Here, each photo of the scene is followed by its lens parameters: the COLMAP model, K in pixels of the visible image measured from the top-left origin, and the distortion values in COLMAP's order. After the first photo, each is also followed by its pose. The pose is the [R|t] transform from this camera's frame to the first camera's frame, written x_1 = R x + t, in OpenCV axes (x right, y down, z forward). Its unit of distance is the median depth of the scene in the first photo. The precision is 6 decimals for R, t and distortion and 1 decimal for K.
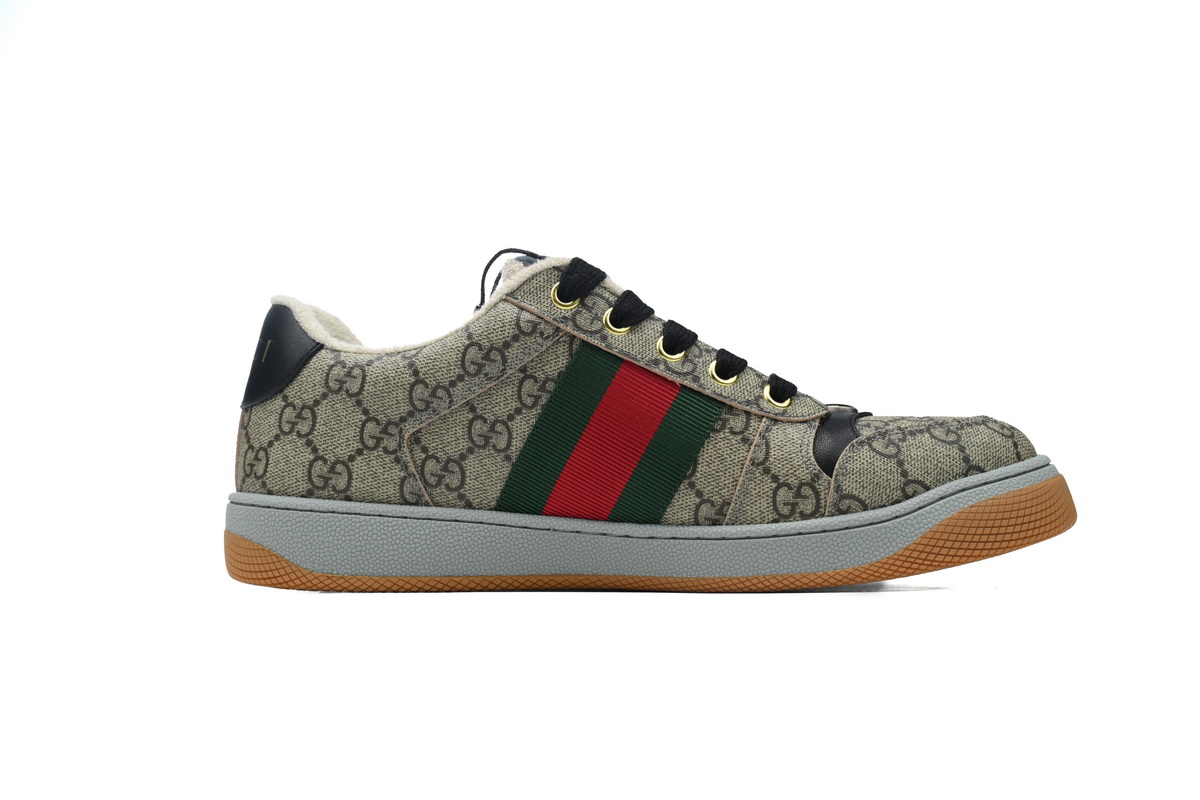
lens RADIAL K [[1247.2, 0, 600.0], [0, 1247.2, 400.0], [0, 0, 1]] dist [0.012515, 0.011760]
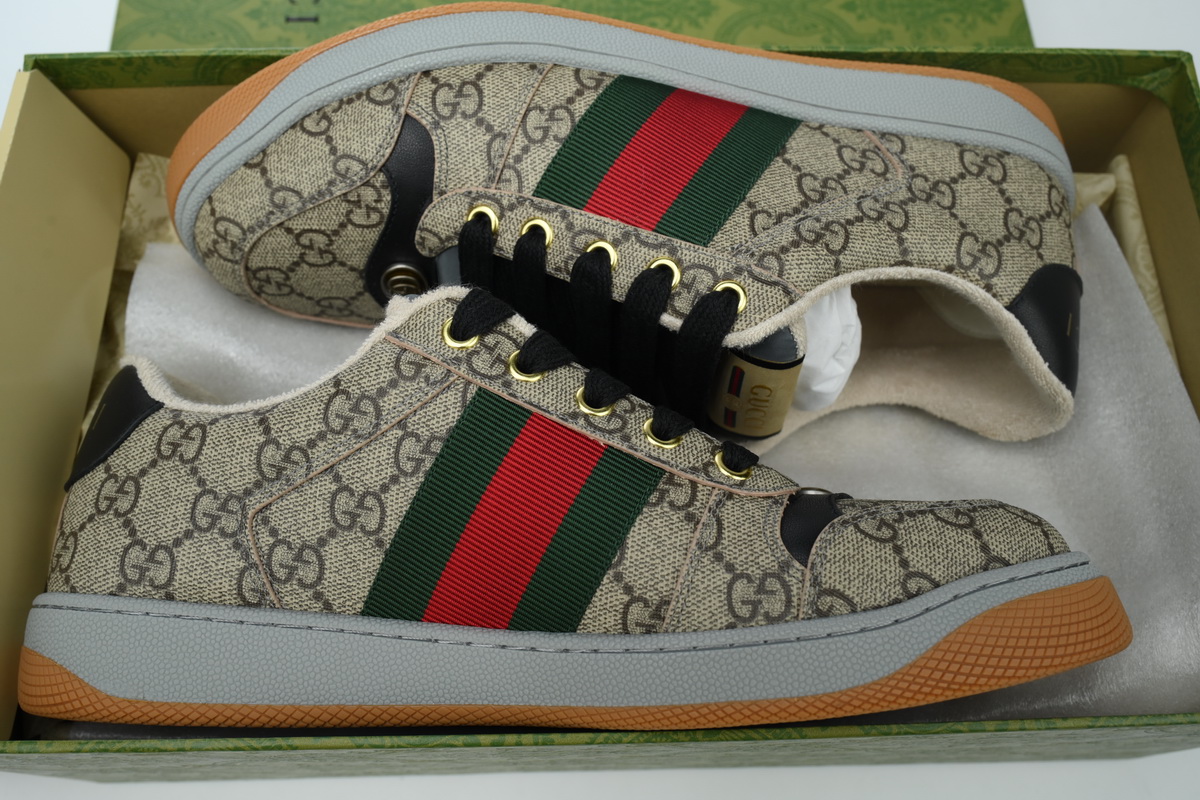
lens RADIAL K [[1043.3, 0, 600.0], [0, 1043.3, 400.0], [0, 0, 1]] dist [0.003201, -0.002122]
pose [[0.999911, 0.009747, -0.009134, 0.066637], [-0.011434, 0.978054, -0.208039, 0.093657], [0.006905, 0.208125, 0.978078, 0.365886]]
